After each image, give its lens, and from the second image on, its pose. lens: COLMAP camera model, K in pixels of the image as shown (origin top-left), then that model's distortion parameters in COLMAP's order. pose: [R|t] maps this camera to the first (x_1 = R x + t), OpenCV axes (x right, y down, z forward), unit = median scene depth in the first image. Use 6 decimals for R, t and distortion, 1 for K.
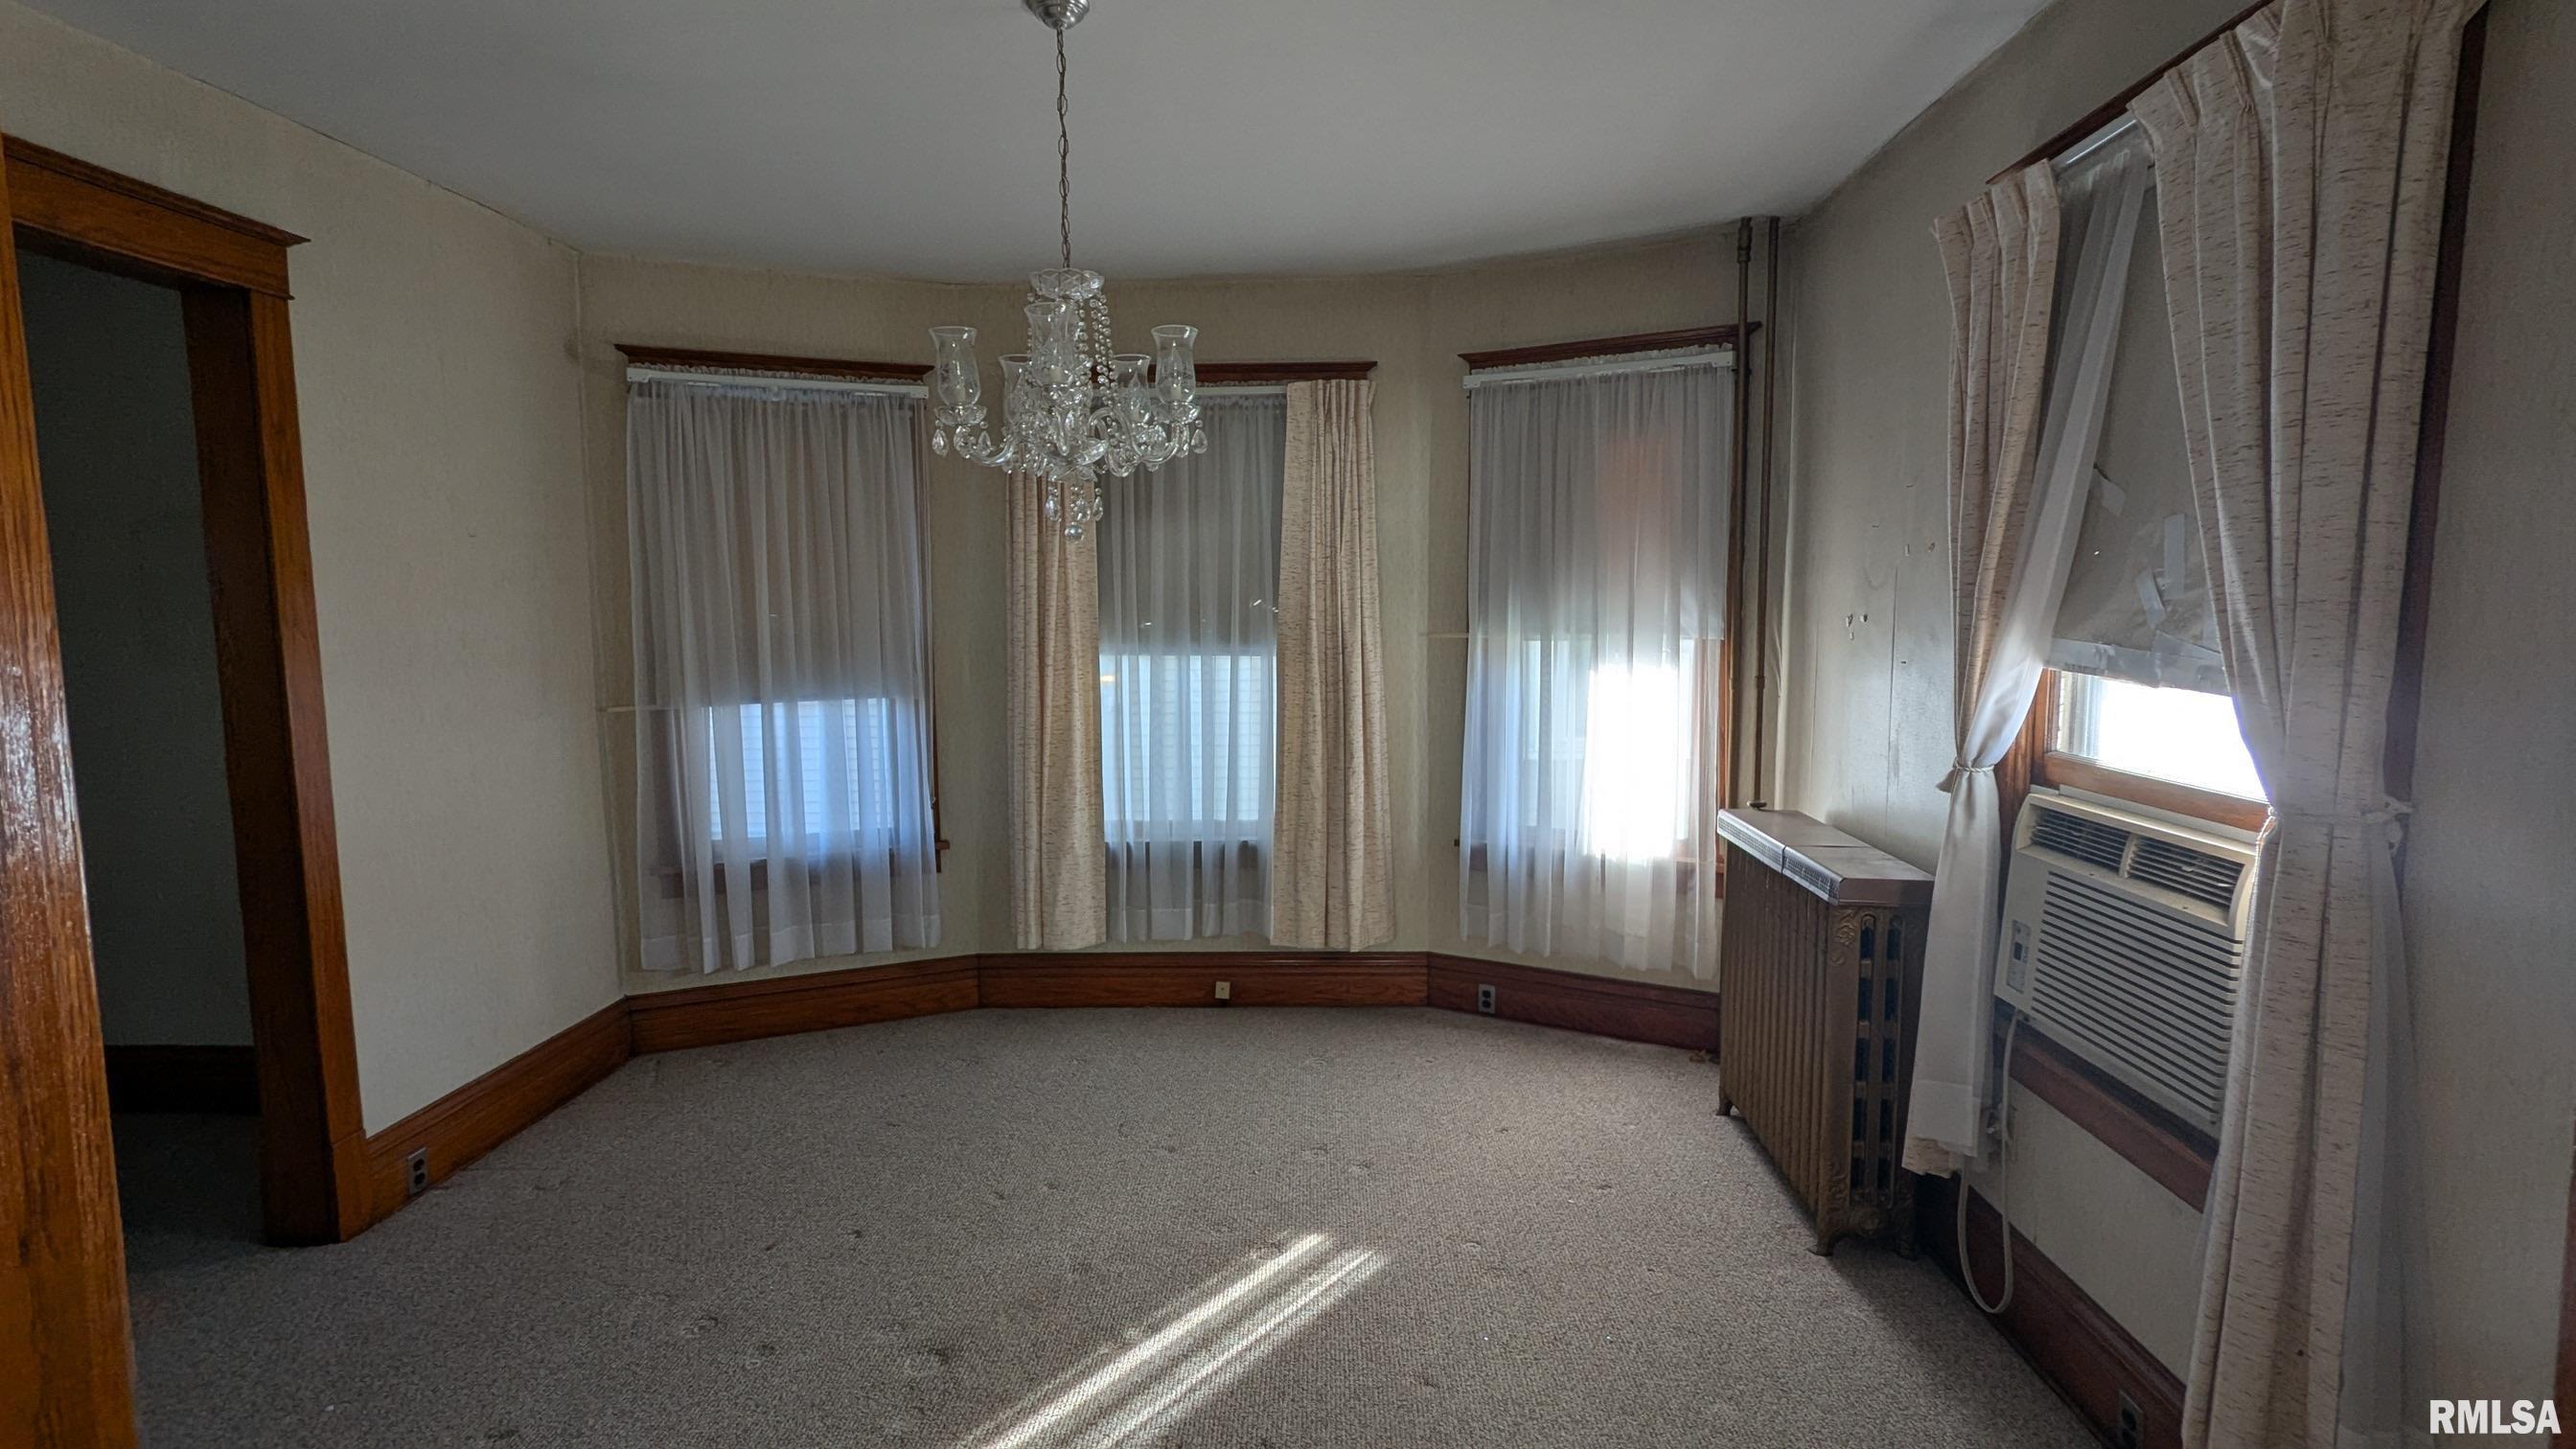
lens RADIAL K [[1214.5, 0, 1289.6], [0, 1214.5, 733.0], [0, 0, 1]] dist [0.004660, -0.000064]
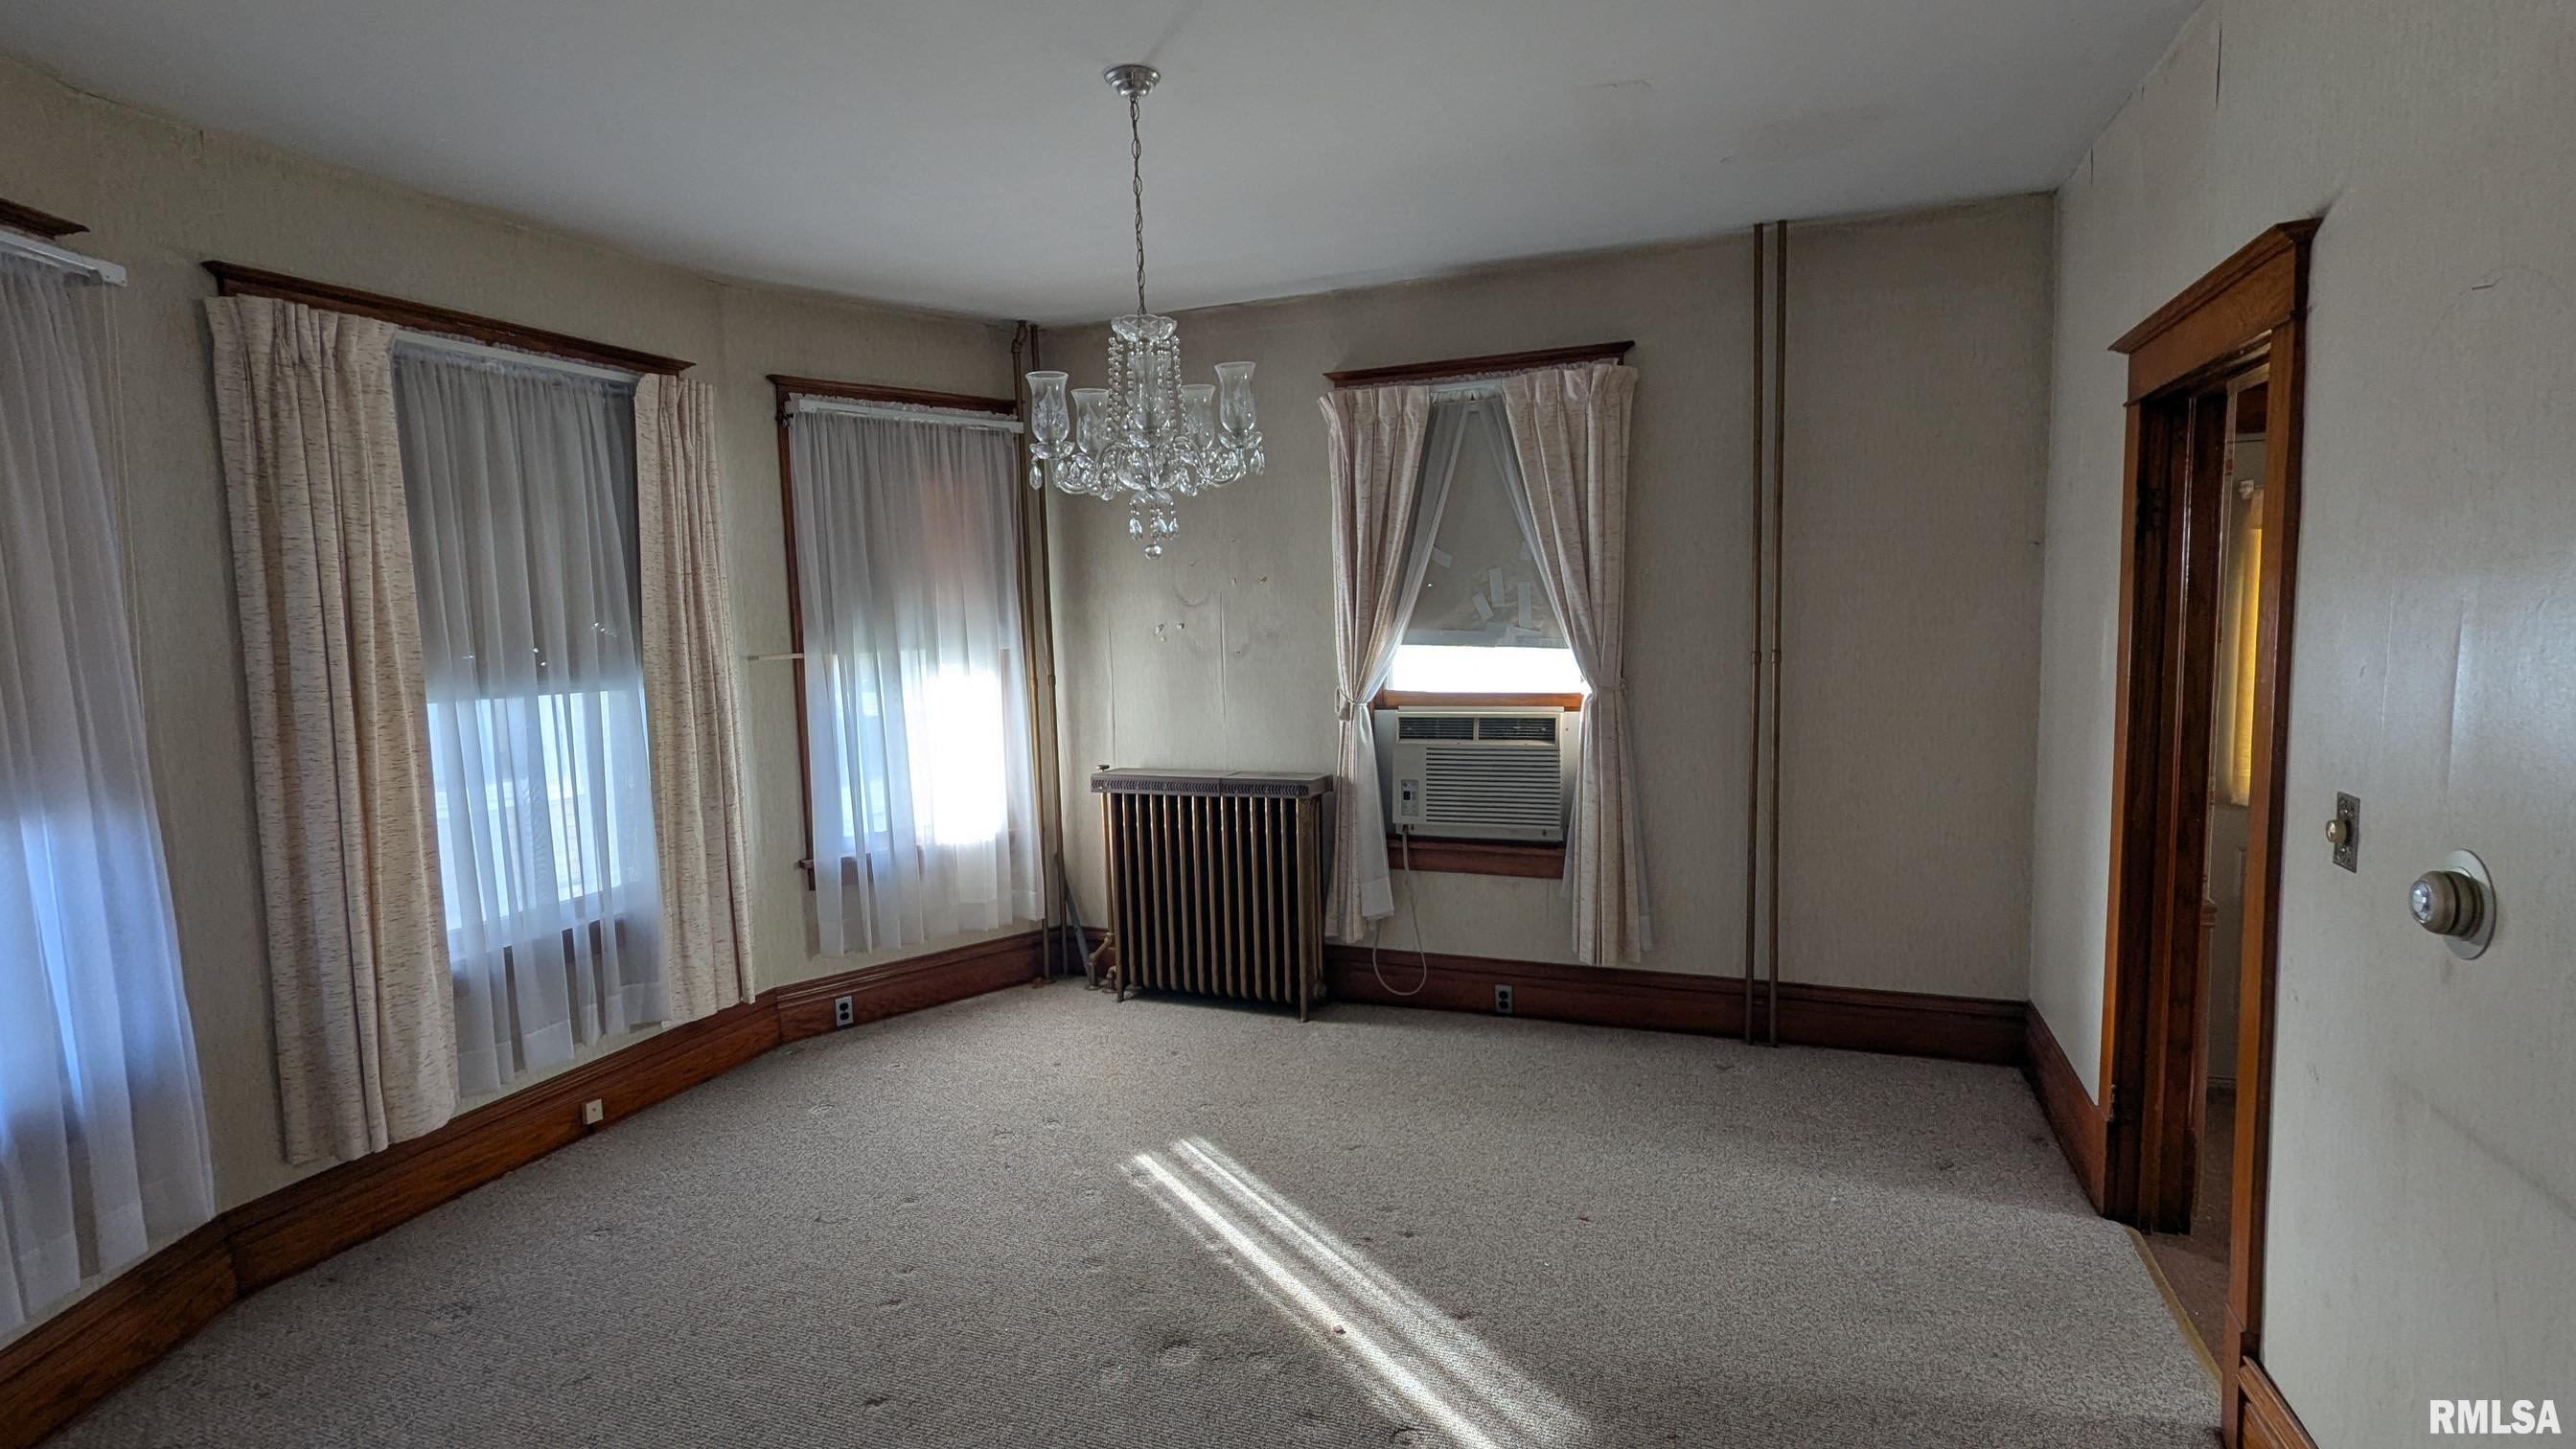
lens RADIAL K [[1214.5, 0, 1295.9], [0, 1214.5, 727.8], [0, 0, 1]] dist [0.004660, -0.000064]
pose [[0.325382, -0.093211, 0.940977, -0.681316], [0.122614, 0.990887, 0.055756, -0.028121], [-0.937599, 0.097235, 0.333846, 0.296139]]
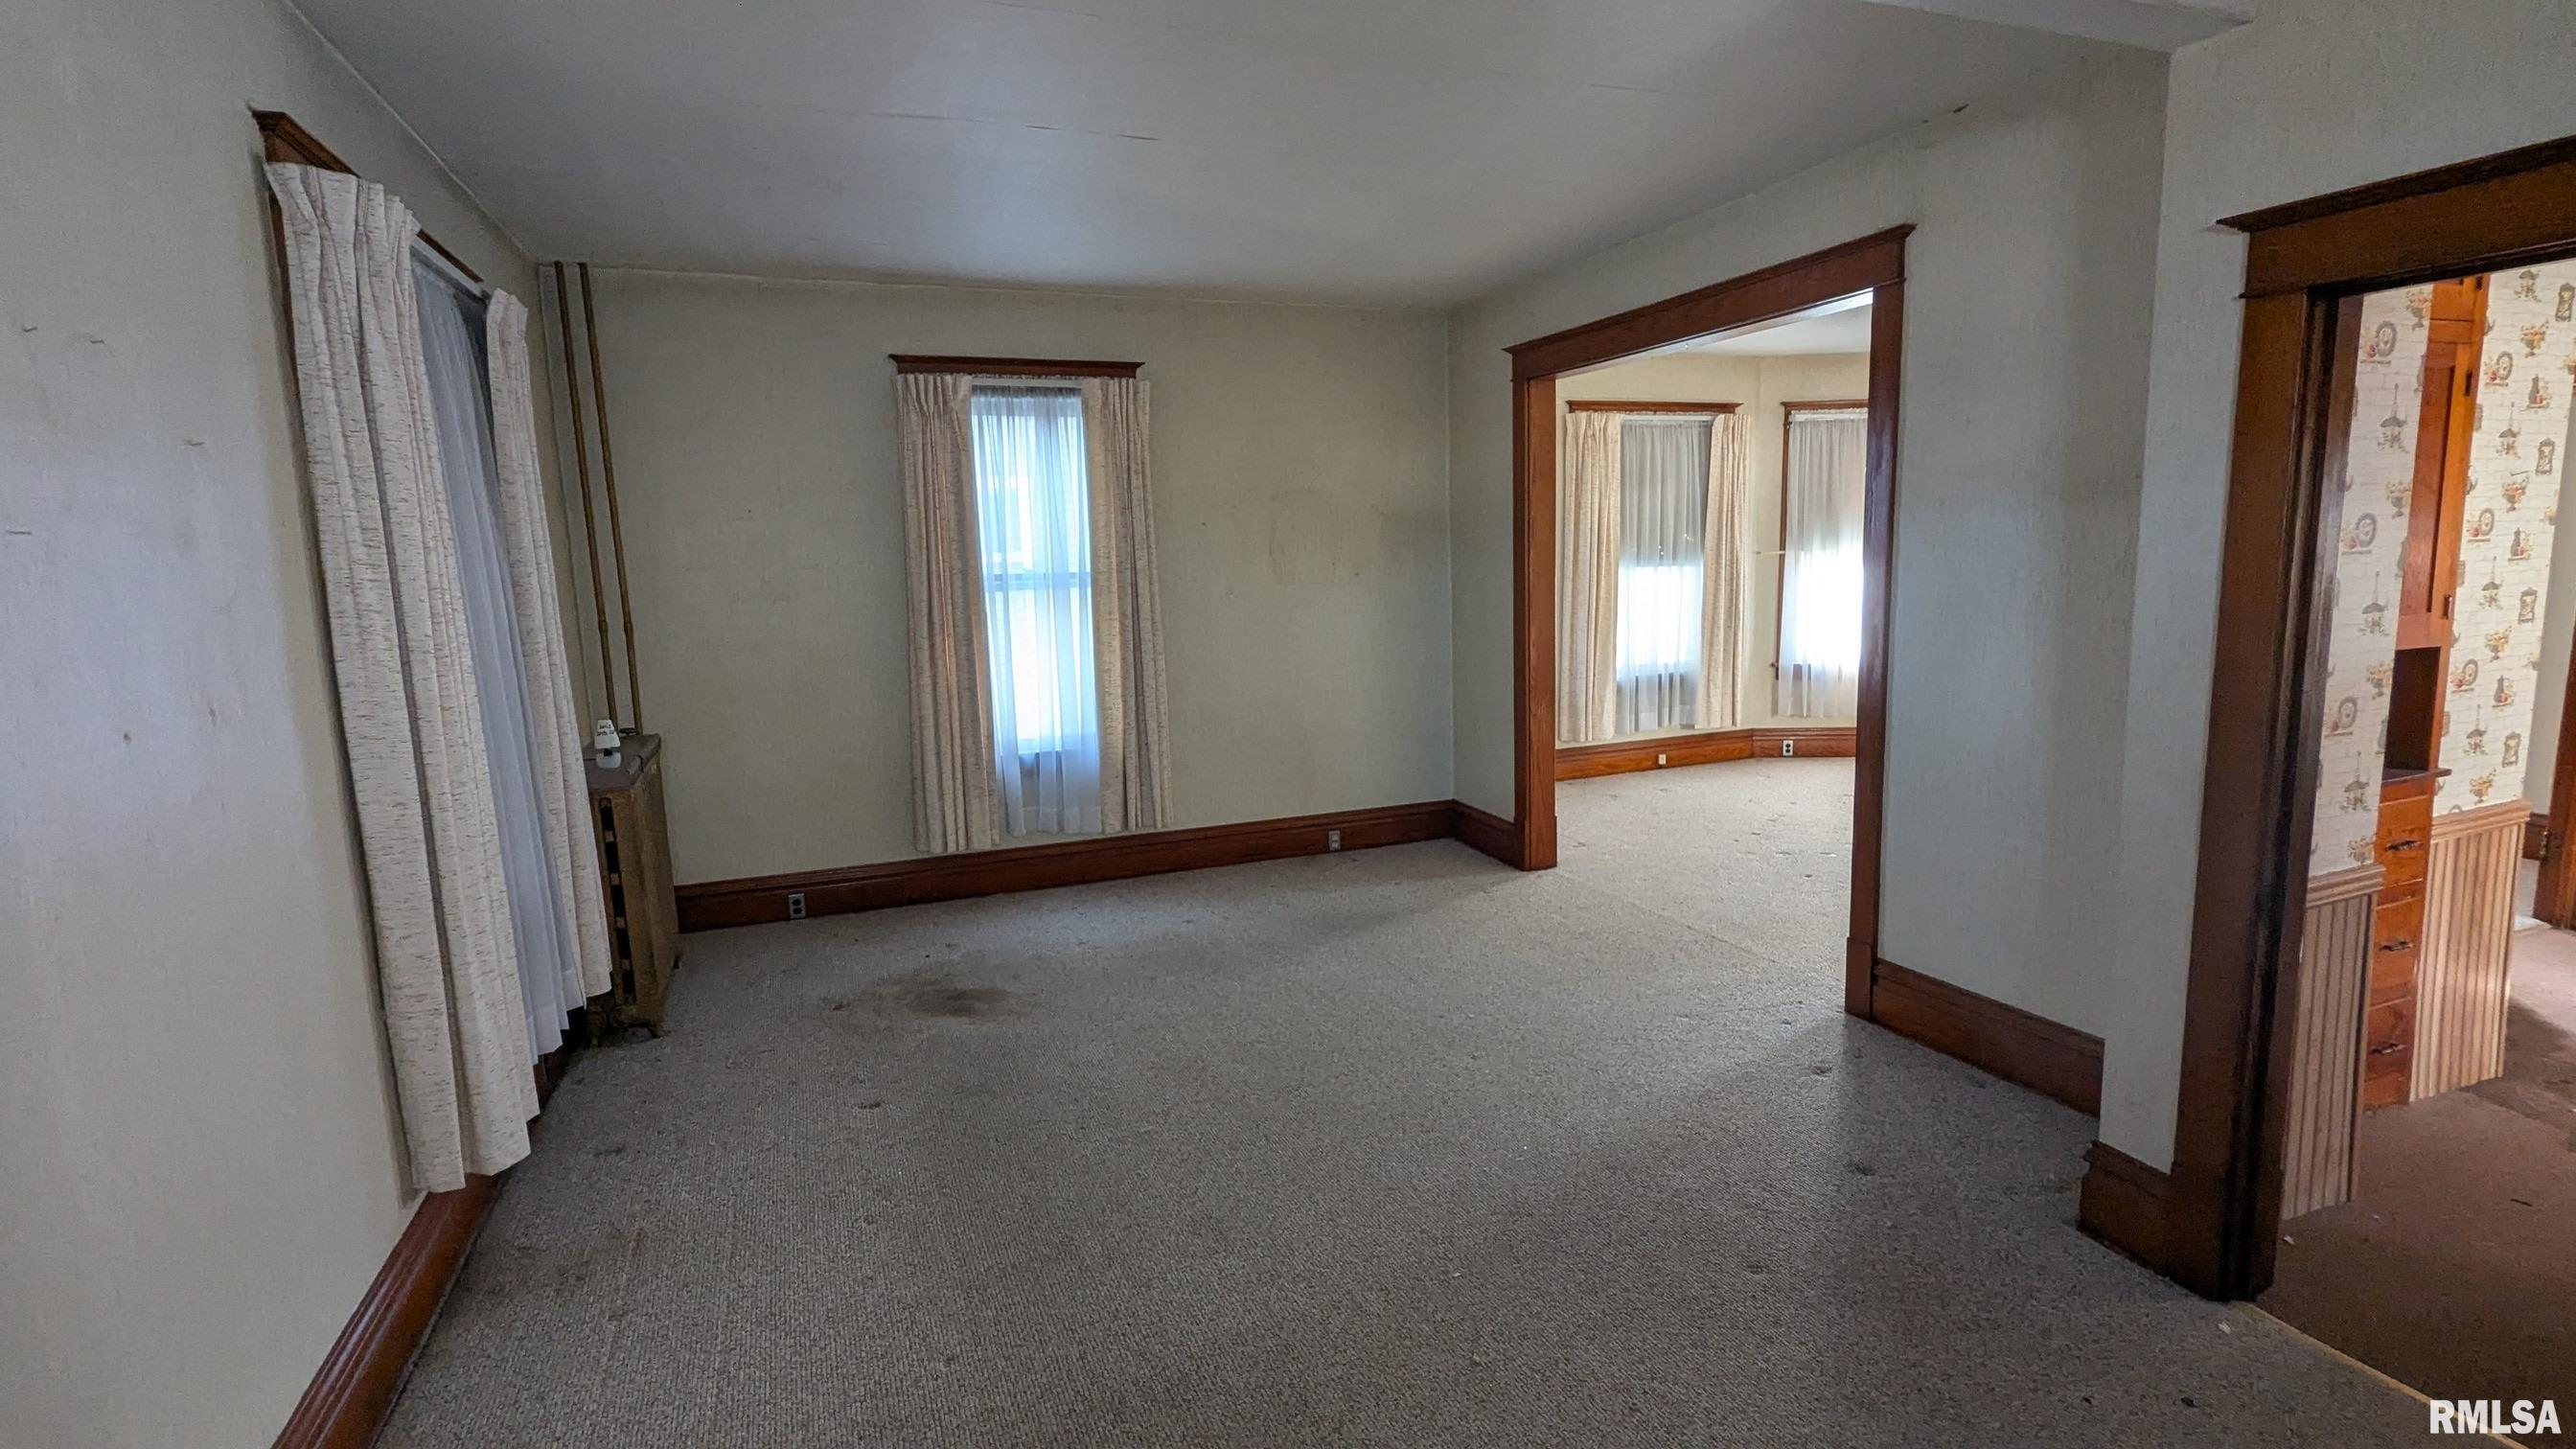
lens RADIAL K [[1214.5, 0, 1291.7], [0, 1214.5, 701.8], [0, 0, 1]] dist [0.004660, -0.000064]
pose [[0.916085, -0.067392, 0.395281, -1.319817], [0.056290, 0.997628, 0.039631, 0.031973], [-0.397014, -0.014054, 0.917705, -0.418896]]
